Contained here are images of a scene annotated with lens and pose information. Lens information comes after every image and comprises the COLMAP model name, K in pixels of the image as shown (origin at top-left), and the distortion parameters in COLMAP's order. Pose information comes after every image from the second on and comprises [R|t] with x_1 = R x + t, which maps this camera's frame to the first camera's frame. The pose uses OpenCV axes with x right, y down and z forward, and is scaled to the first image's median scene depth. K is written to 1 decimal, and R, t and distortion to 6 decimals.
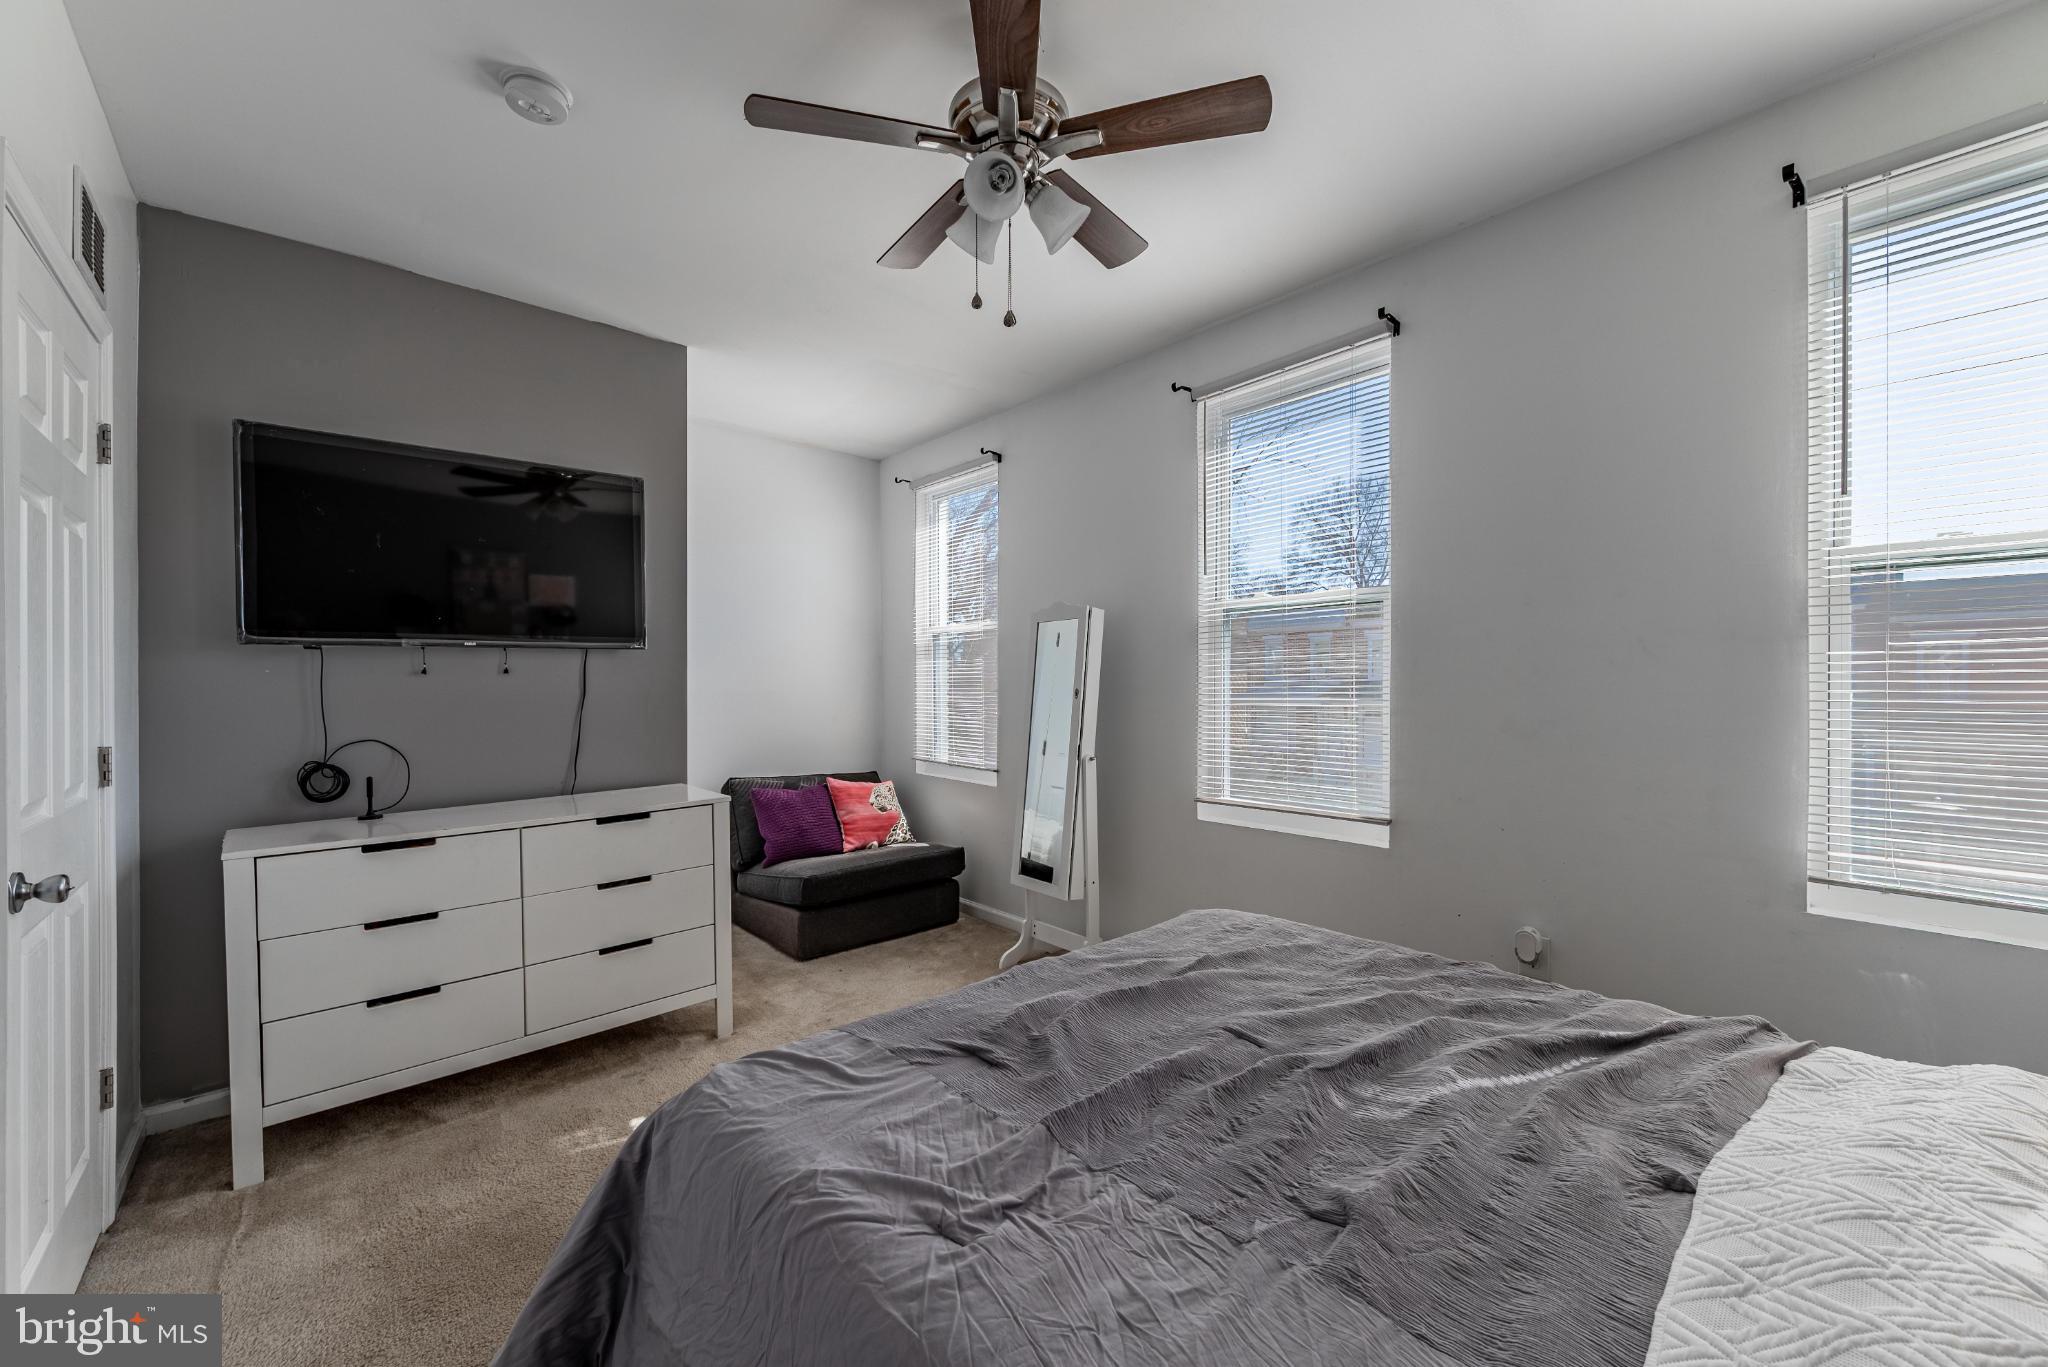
lens RADIAL K [[816.2, 0, 1029.9], [0, 816.2, 689.1], [0, 0, 1]] dist [-0.001993, -0.000361]
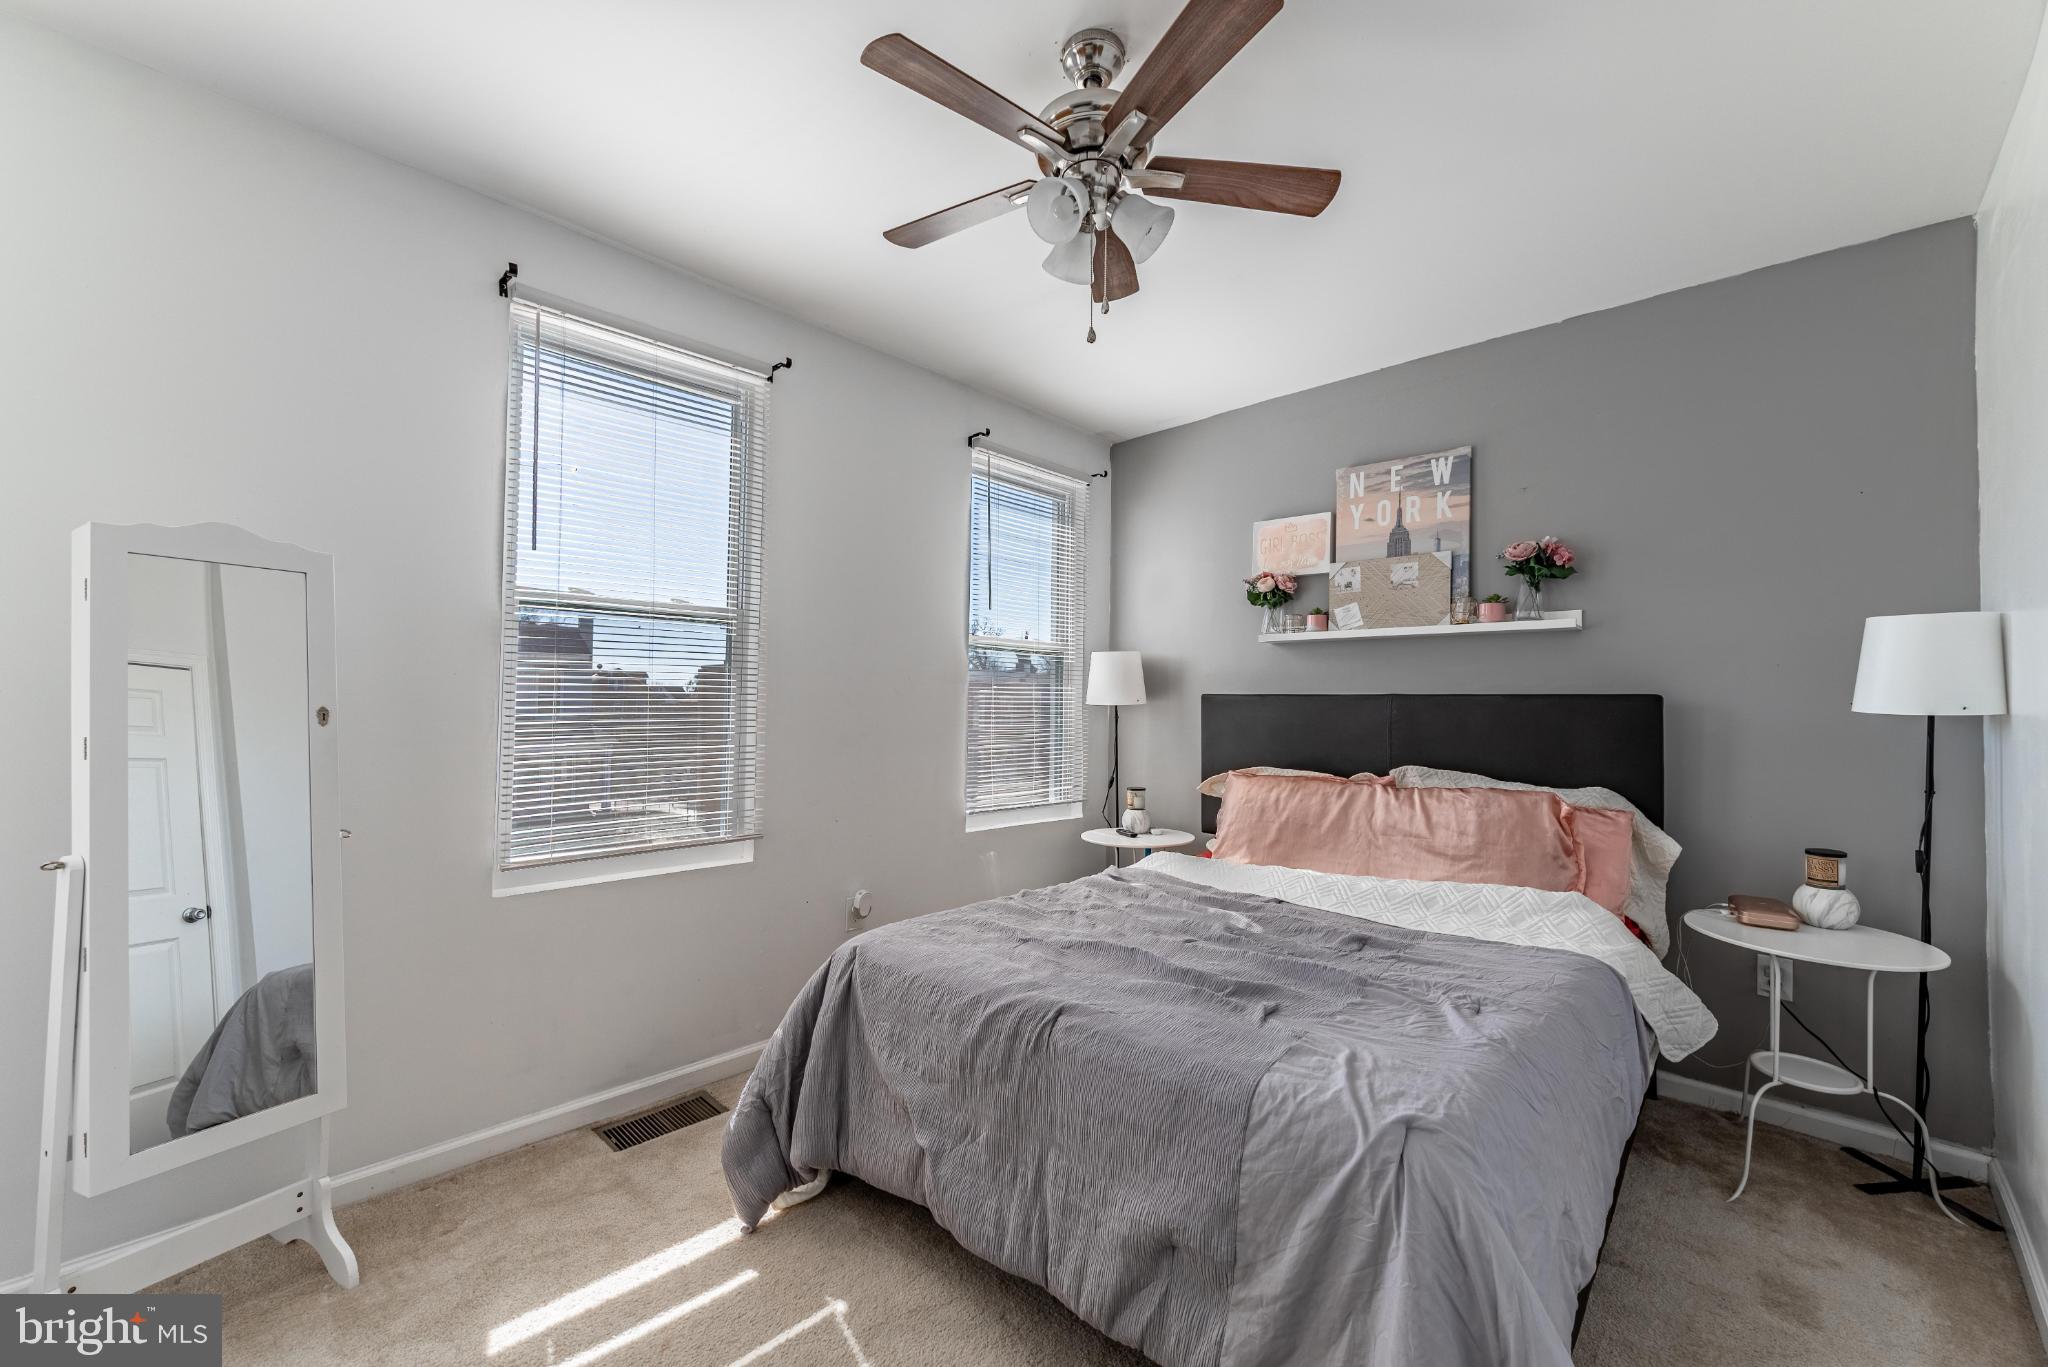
lens RADIAL K [[816.2, 0, 1030.0], [0, 816.2, 691.2], [0, 0, 1]] dist [-0.001993, -0.000361]
pose [[-0.098101, 0.016134, 0.995046, -0.628582], [-0.004187, 0.999853, -0.016625, -0.007898], [-0.995168, -0.005797, -0.098019, 0.736464]]
